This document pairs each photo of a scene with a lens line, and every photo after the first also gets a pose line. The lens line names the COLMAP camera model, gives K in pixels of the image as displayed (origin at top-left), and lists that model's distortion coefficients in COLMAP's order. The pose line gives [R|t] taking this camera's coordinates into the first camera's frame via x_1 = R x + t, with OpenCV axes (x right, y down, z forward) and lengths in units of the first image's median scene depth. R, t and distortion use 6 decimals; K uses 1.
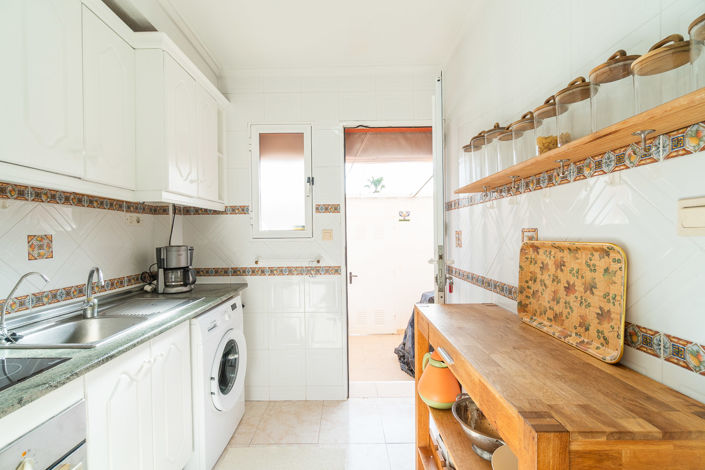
lens RADIAL K [[306.0, 0, 341.2], [0, 306.0, 238.8], [0, 0, 1]] dist [-0.009538, 0.000377]
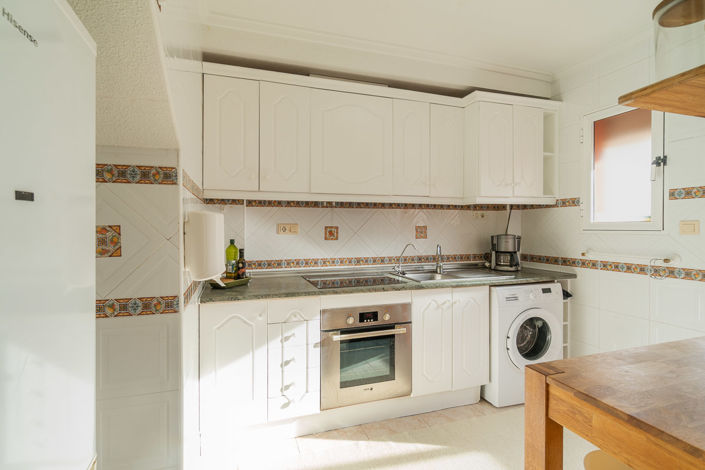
lens RADIAL K [[318.3, 0, 335.7], [0, 318.3, 221.7], [0, 0, 1]] dist [0.000558, 0.000041]
pose [[0.315310, -0.003670, -0.948982, 0.515884], [-0.013050, 0.999881, -0.008203, -0.011394], [0.948899, 0.014970, 0.315225, -0.107362]]
